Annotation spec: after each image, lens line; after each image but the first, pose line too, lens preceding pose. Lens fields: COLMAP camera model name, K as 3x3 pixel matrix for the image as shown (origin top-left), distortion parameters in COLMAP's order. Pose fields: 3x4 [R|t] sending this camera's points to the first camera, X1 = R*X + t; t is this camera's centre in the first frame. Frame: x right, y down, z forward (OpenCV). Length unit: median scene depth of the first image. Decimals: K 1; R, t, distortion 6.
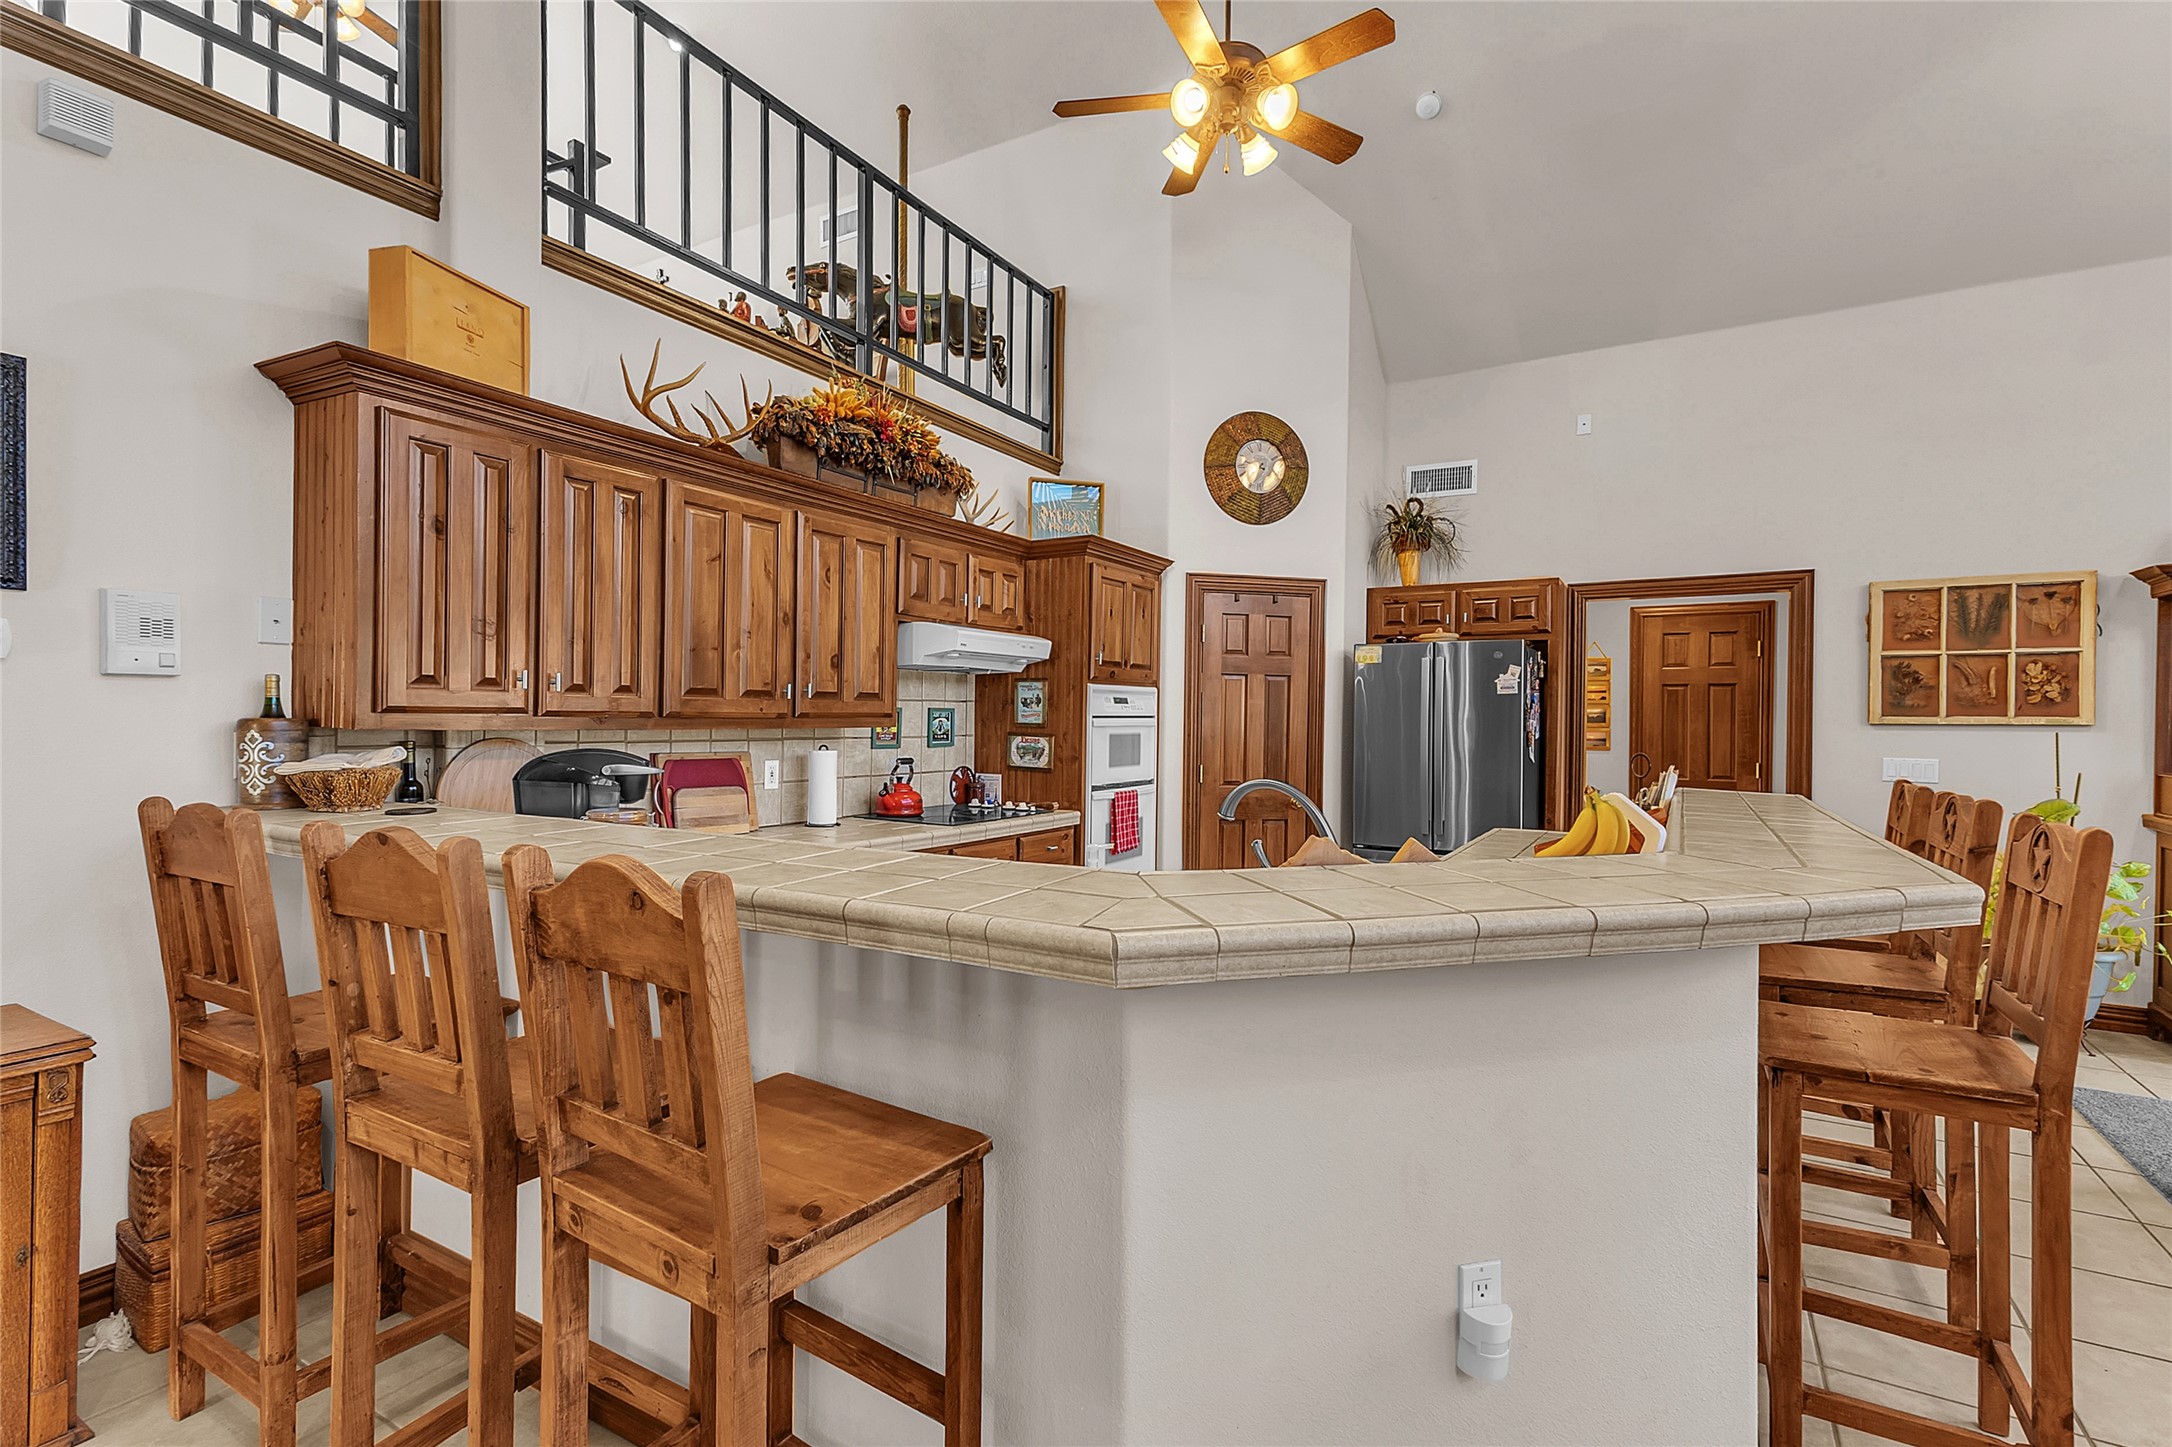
lens RADIAL K [[1002.9, 0, 1086.0], [0, 1002.9, 723.5], [0, 0, 1]] dist [0.001046, 0.000122]
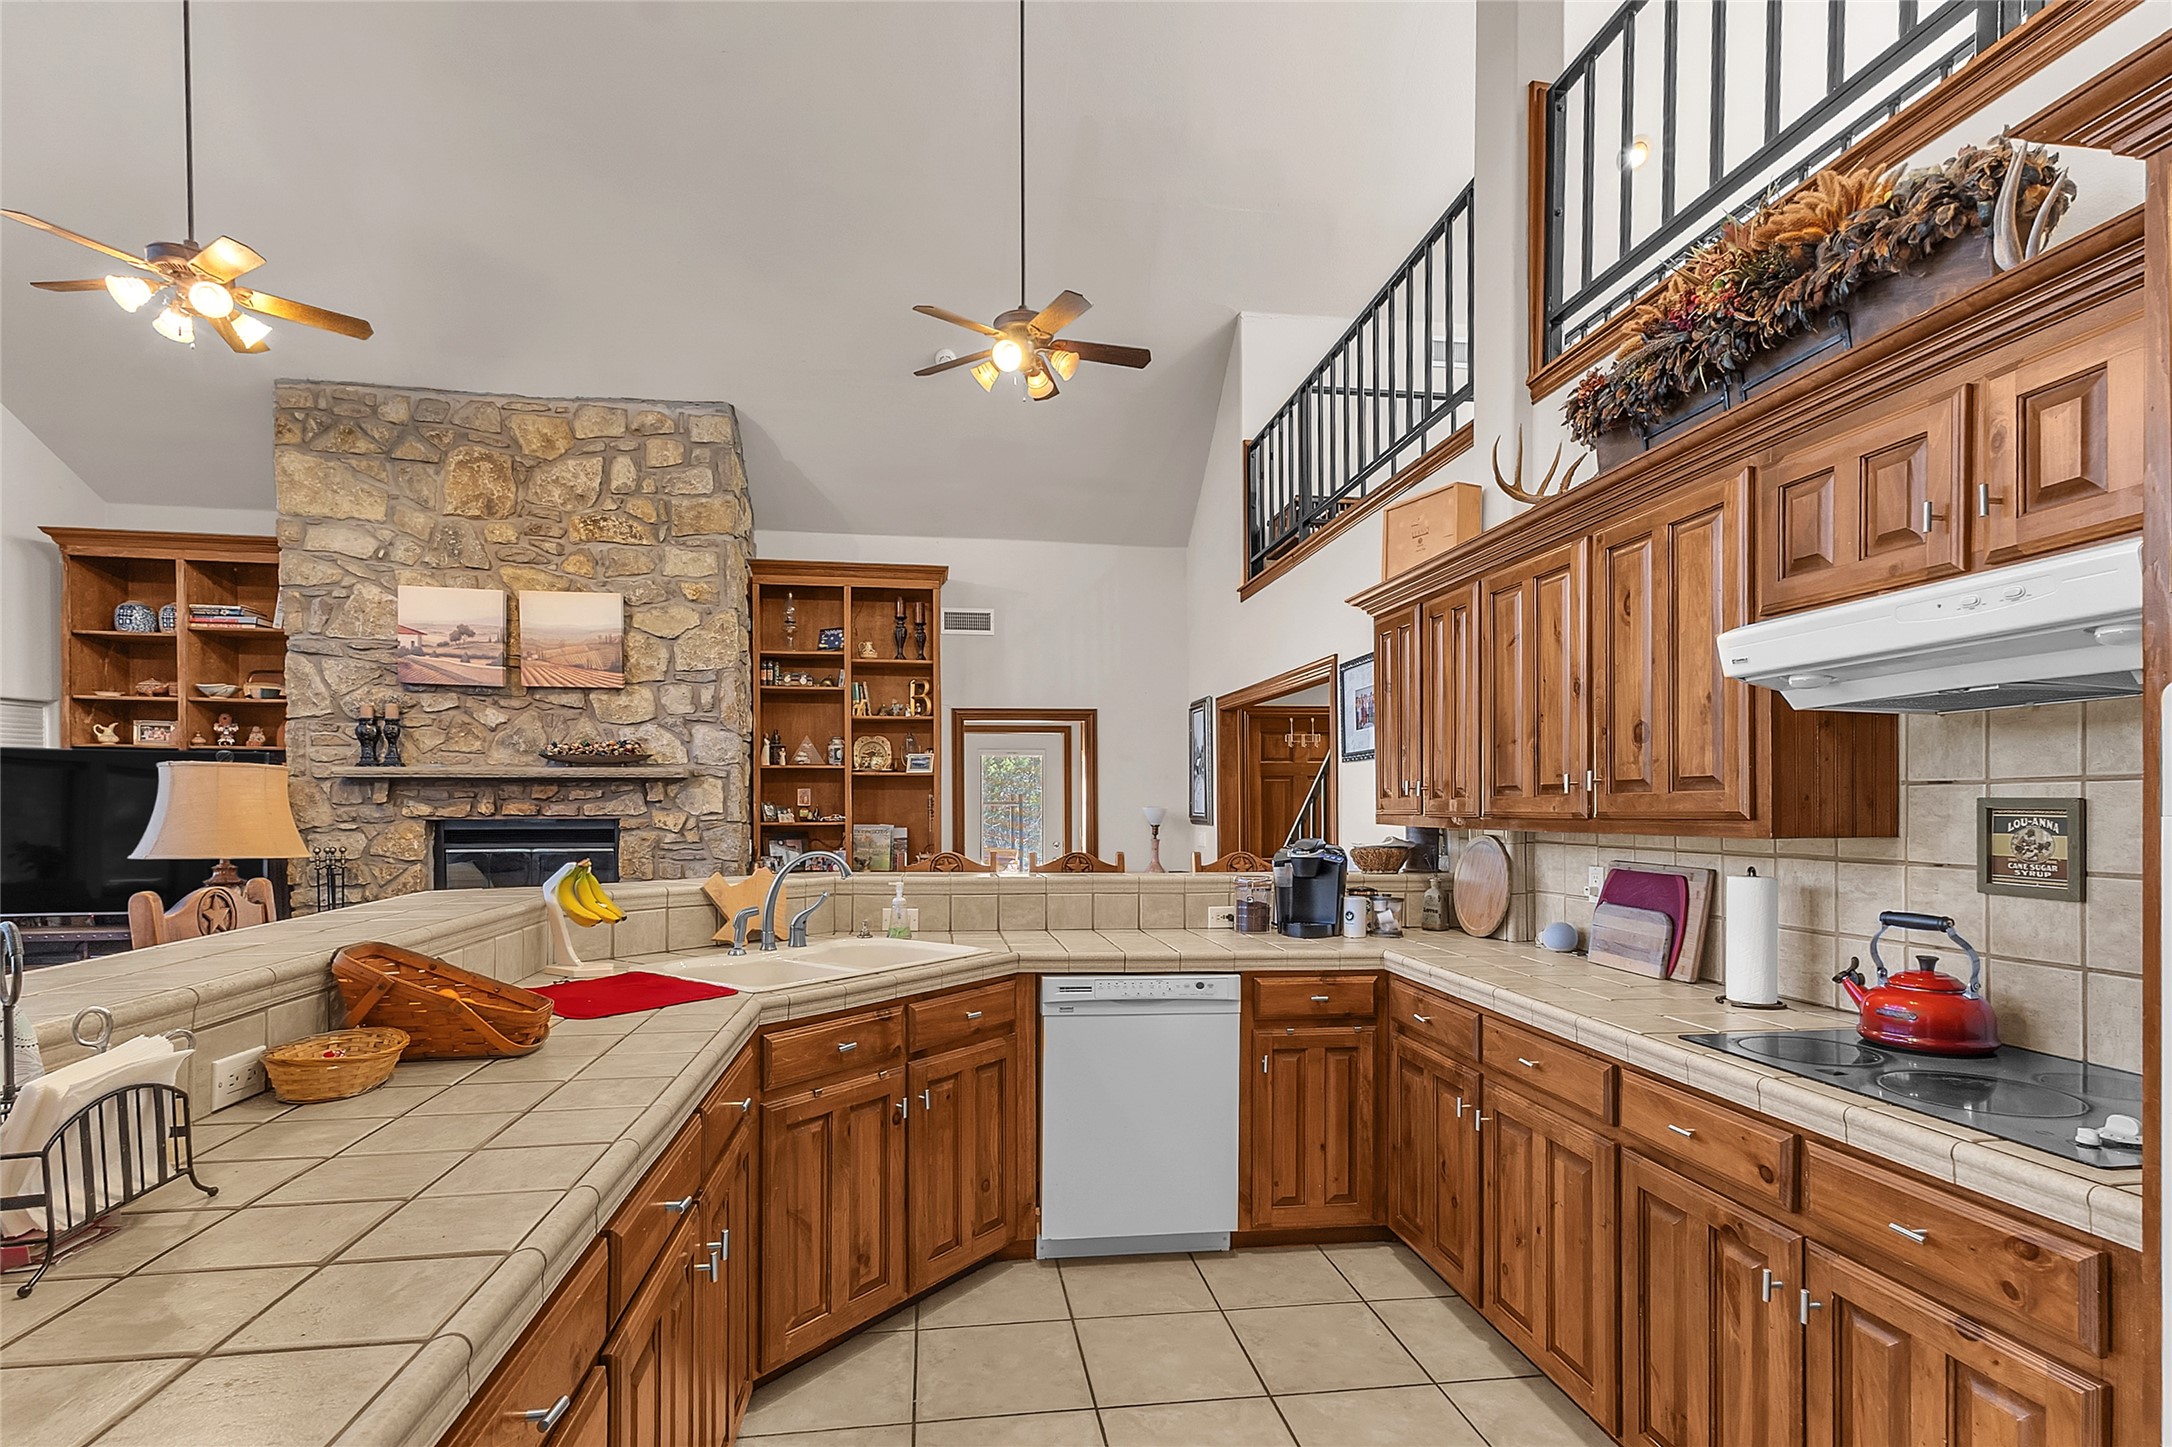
lens RADIAL K [[1046.6, 0, 1081.5], [0, 1046.6, 809.7], [0, 0, 1]] dist [0.017831, -0.000067]
pose [[-0.787821, -0.009888, -0.615824, 0.361407], [-0.011748, 0.999930, -0.001027, -0.005918], [0.615792, 0.006425, -0.787883, 1.048577]]
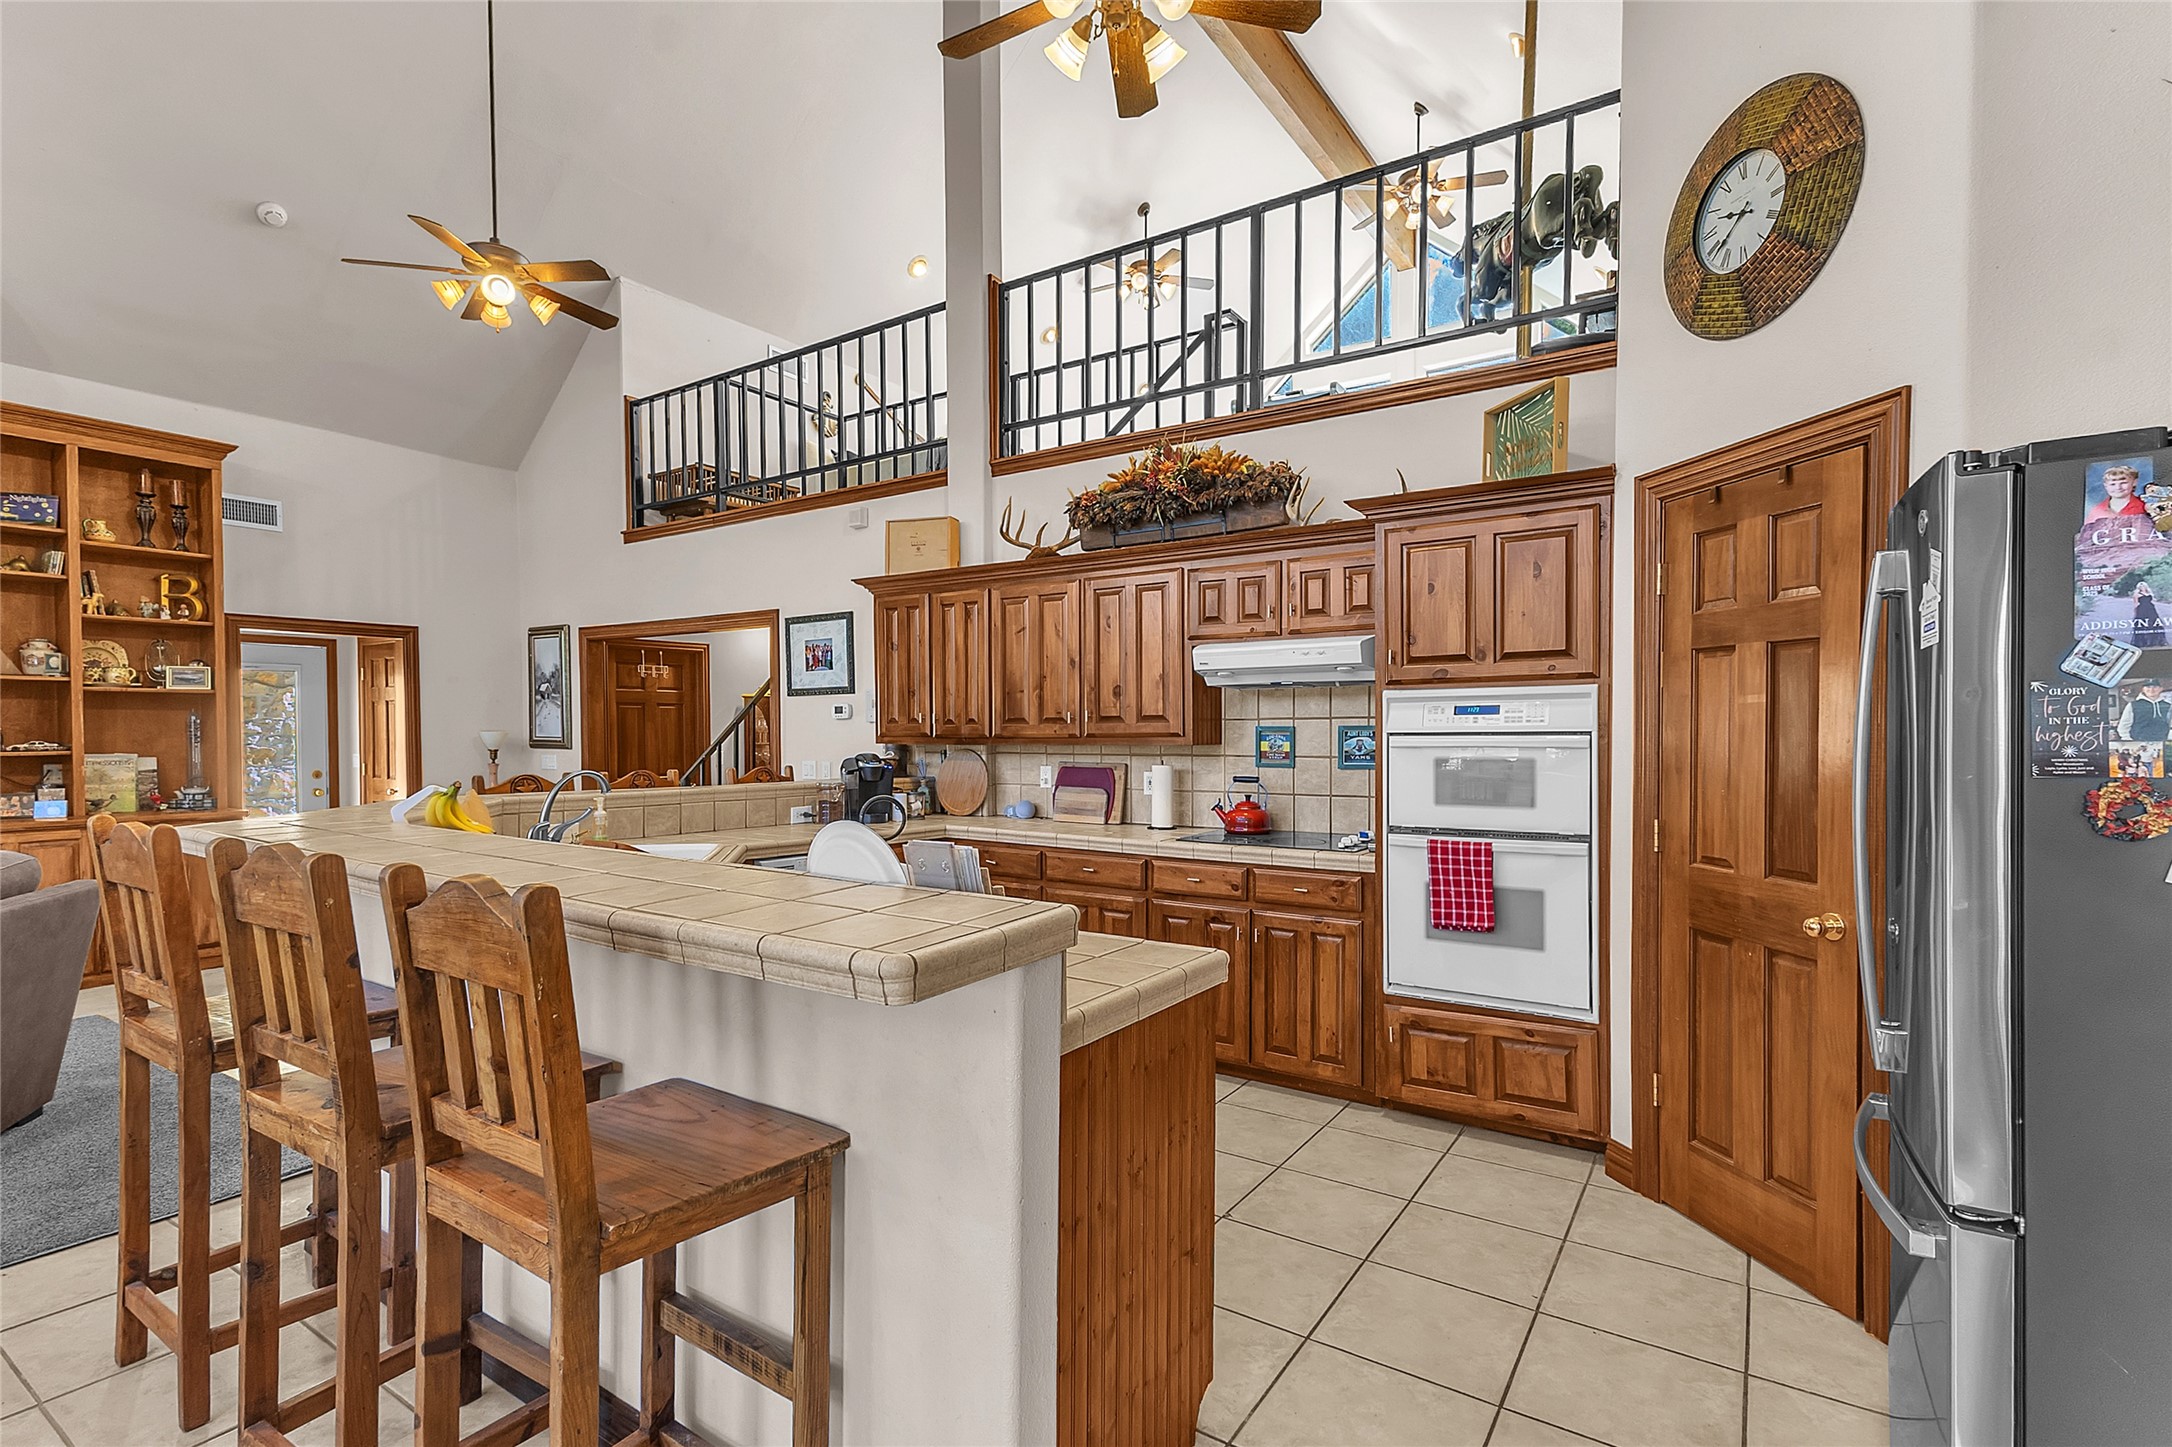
lens RADIAL K [[1014.7, 0, 1081.4], [0, 1014.7, 743.6], [0, 0, 1]] dist [0.017260, -0.000019]
pose [[-0.065380, 0.001545, -0.997859, 0.791600], [-0.003725, 0.999991, 0.001792, -0.000252], [0.997853, 0.003834, -0.065374, 0.828169]]
